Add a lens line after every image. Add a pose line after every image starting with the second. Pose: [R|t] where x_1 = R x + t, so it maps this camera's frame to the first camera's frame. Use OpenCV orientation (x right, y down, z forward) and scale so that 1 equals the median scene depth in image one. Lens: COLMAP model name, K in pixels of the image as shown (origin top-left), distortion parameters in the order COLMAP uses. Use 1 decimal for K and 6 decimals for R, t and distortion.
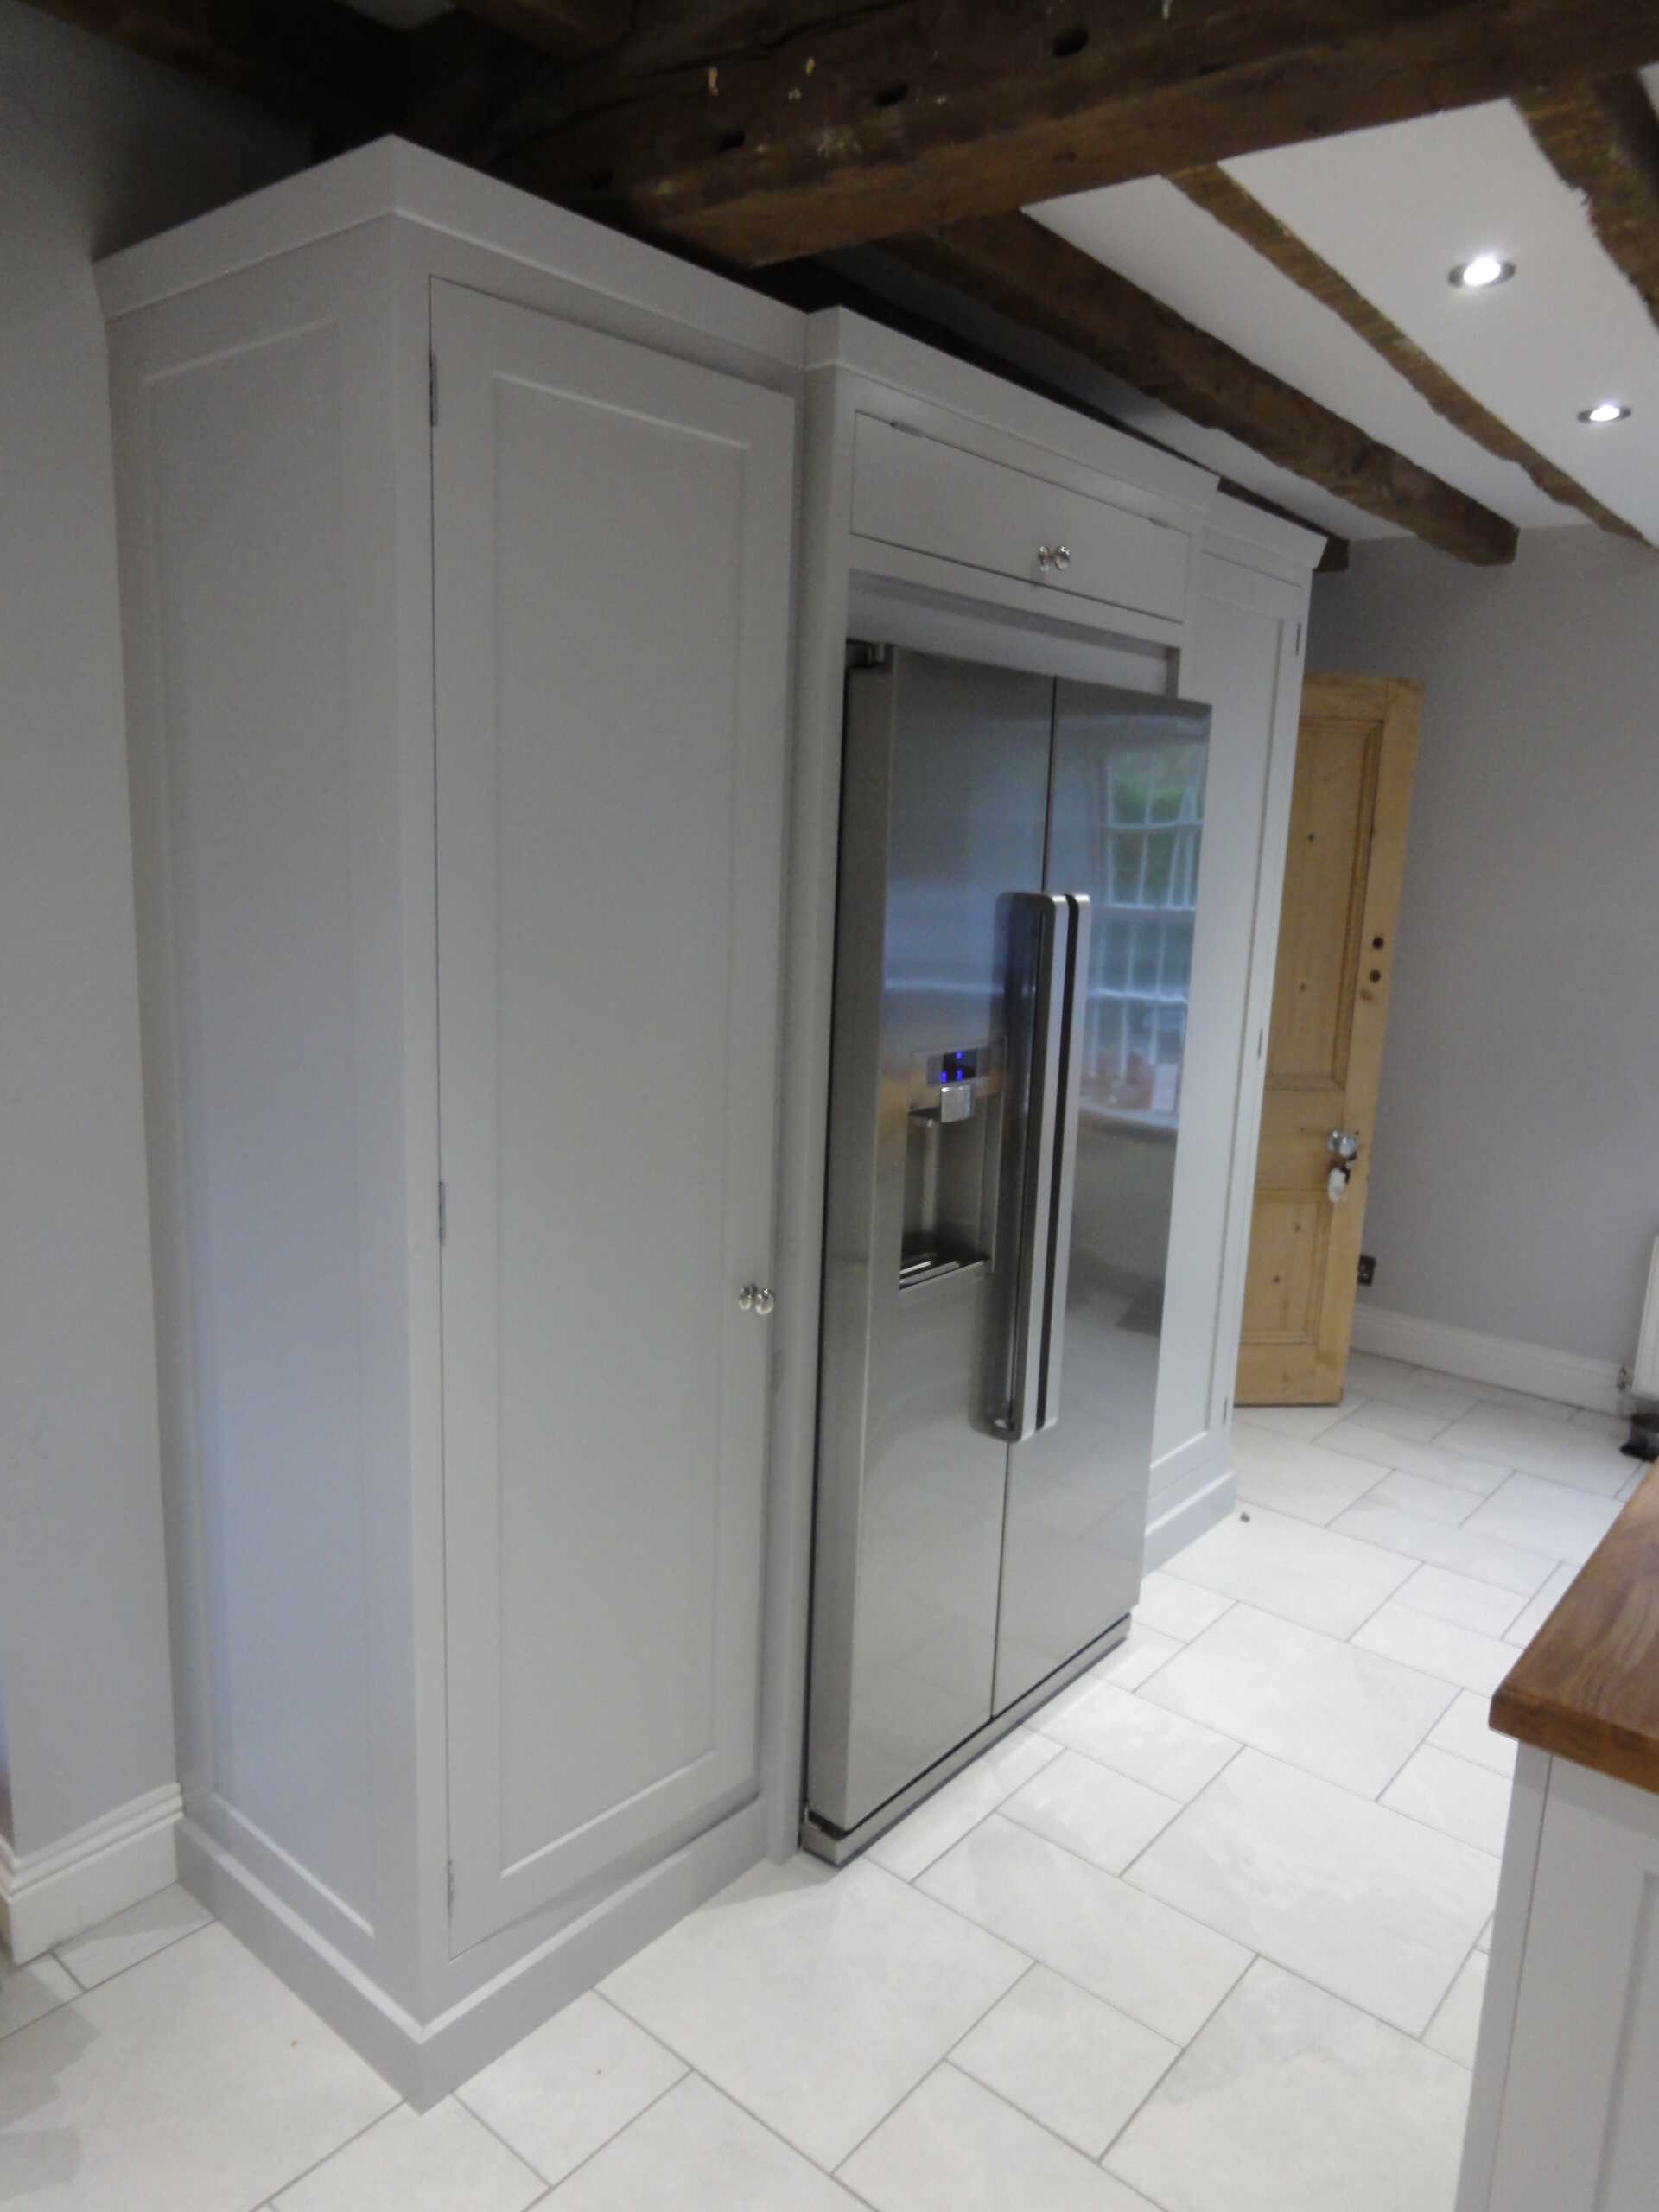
lens RADIAL K [[1488.2, 0, 828.4], [0, 1488.2, 1100.2], [0, 0, 1]] dist [-0.004637, 0.007301]
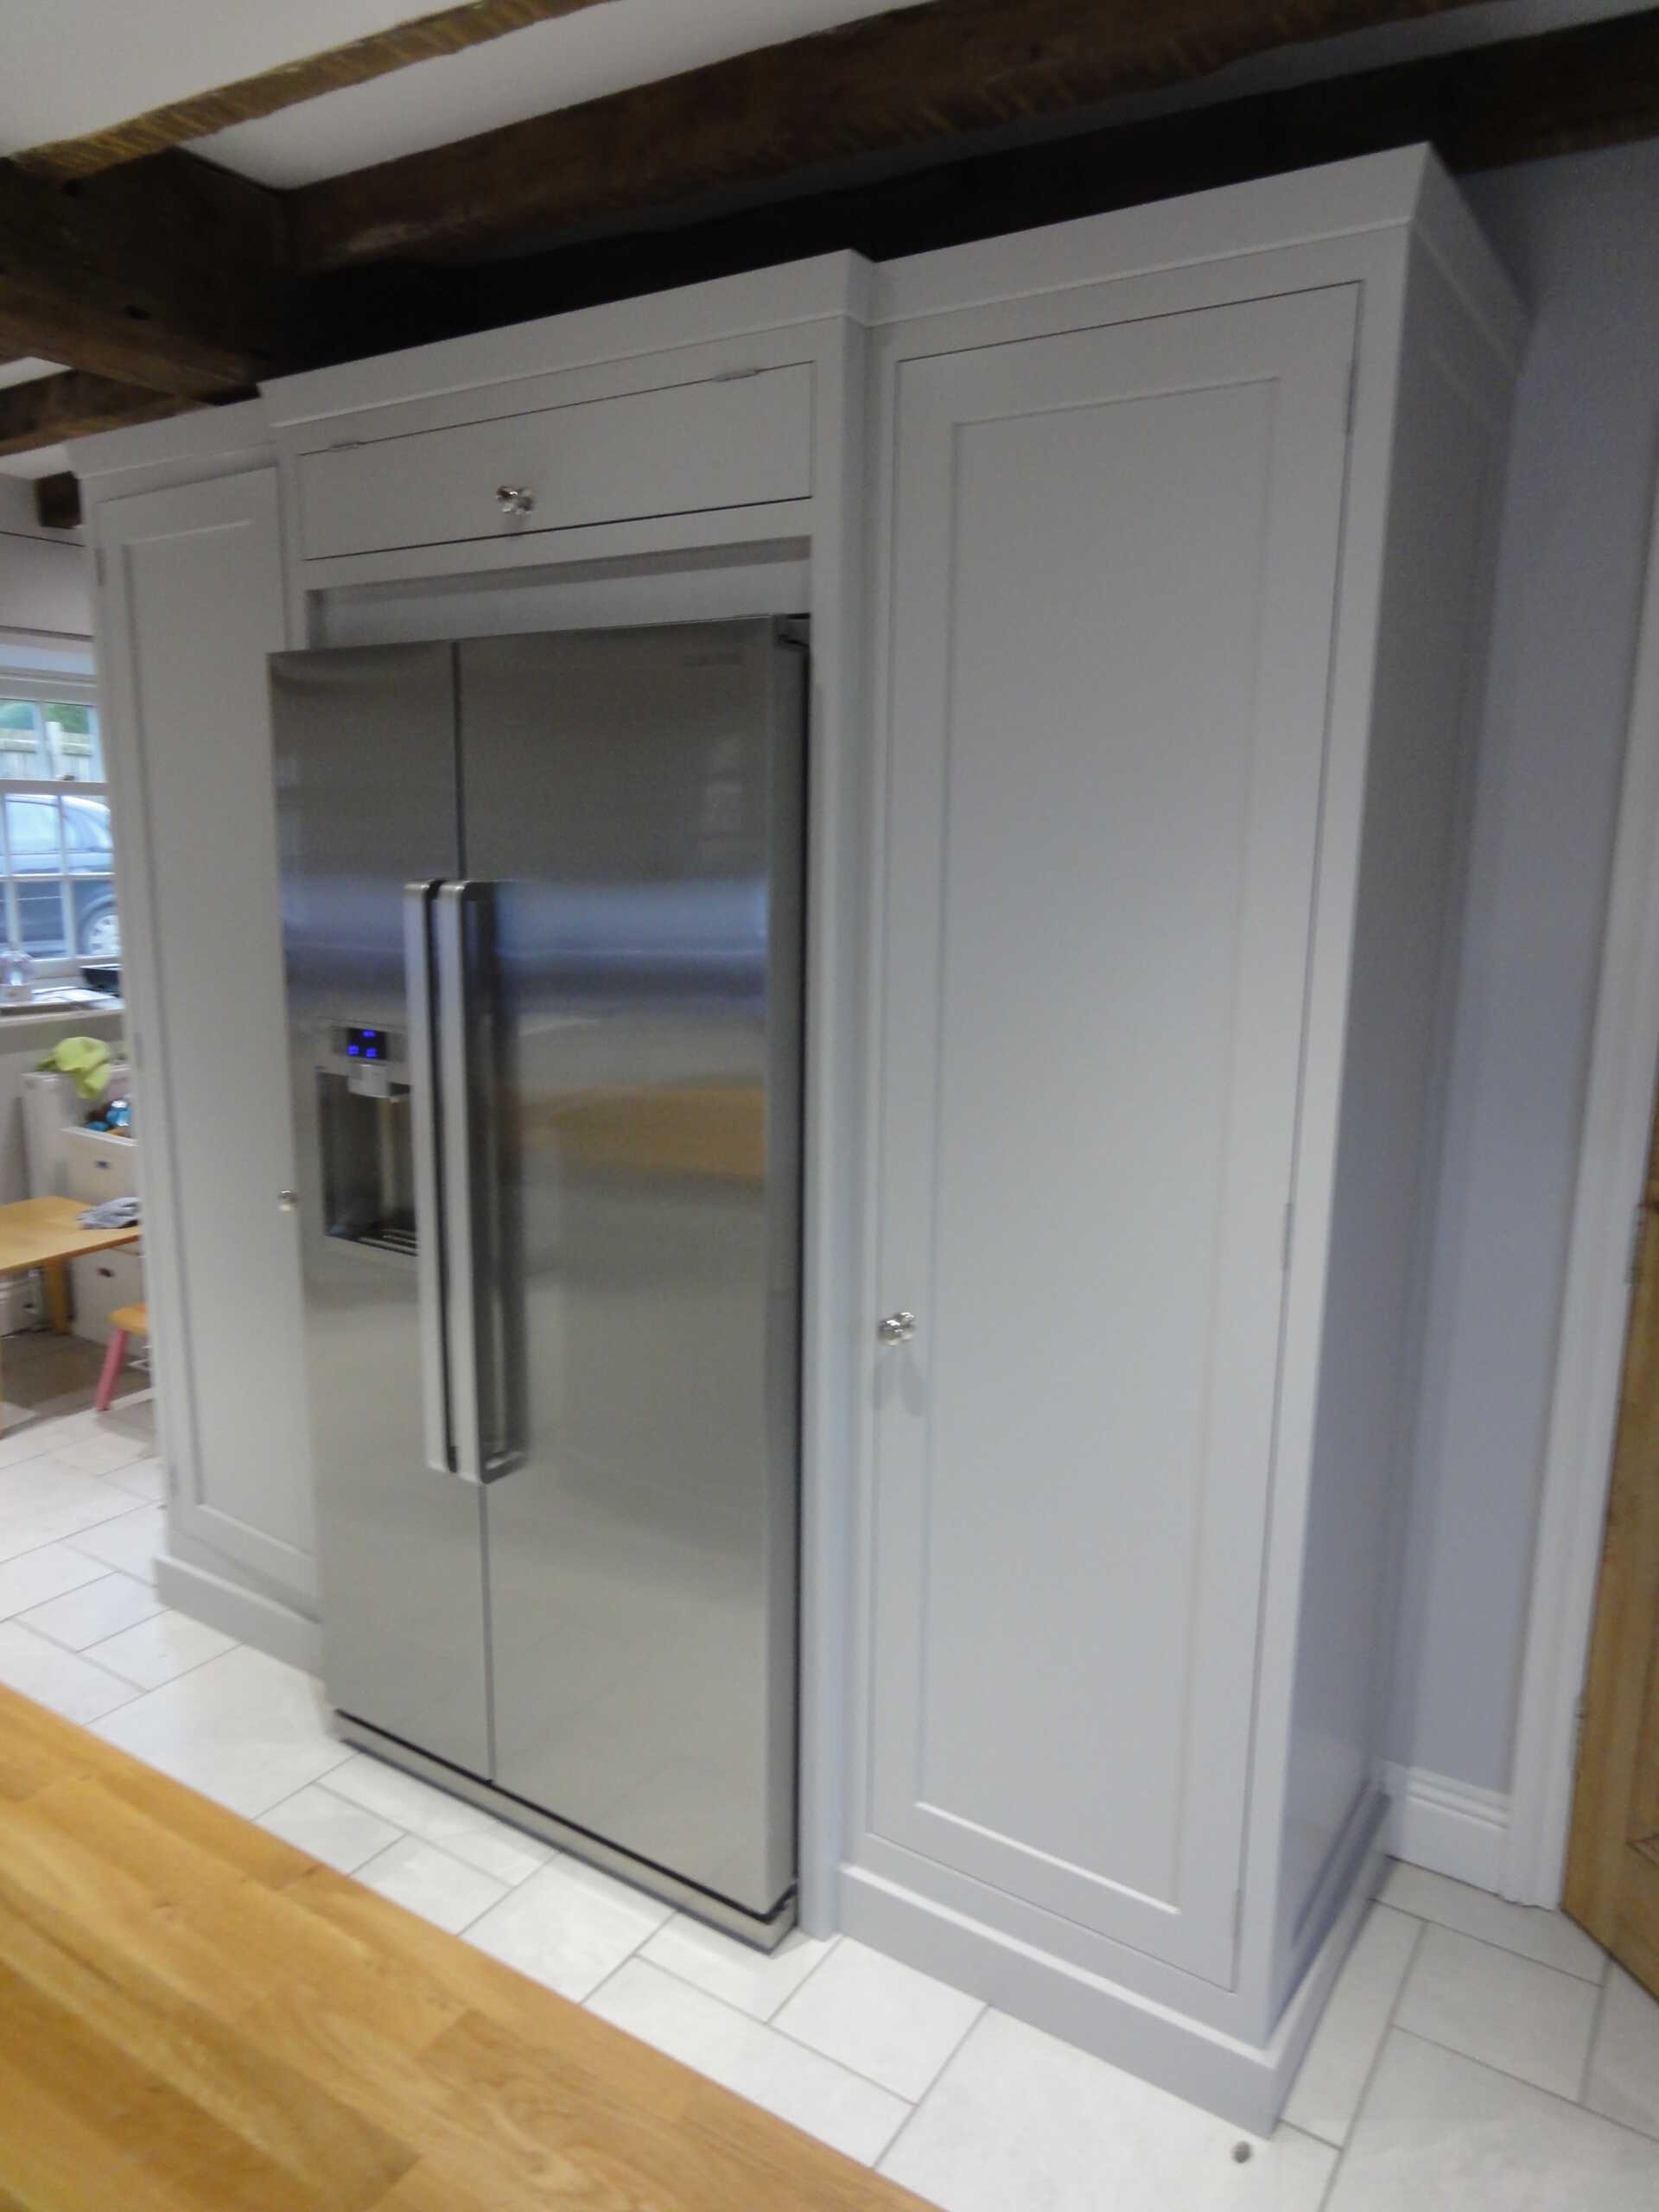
lens RADIAL K [[1488.2, 0, 836.8], [0, 1488.2, 1125.1], [0, 0, 1]] dist [-0.004637, 0.007301]
pose [[0.125188, 0.153720, -0.980152, 1.147542], [-0.197764, 0.971965, 0.127177, -0.163225], [0.972223, 0.177918, 0.152079, 1.172587]]
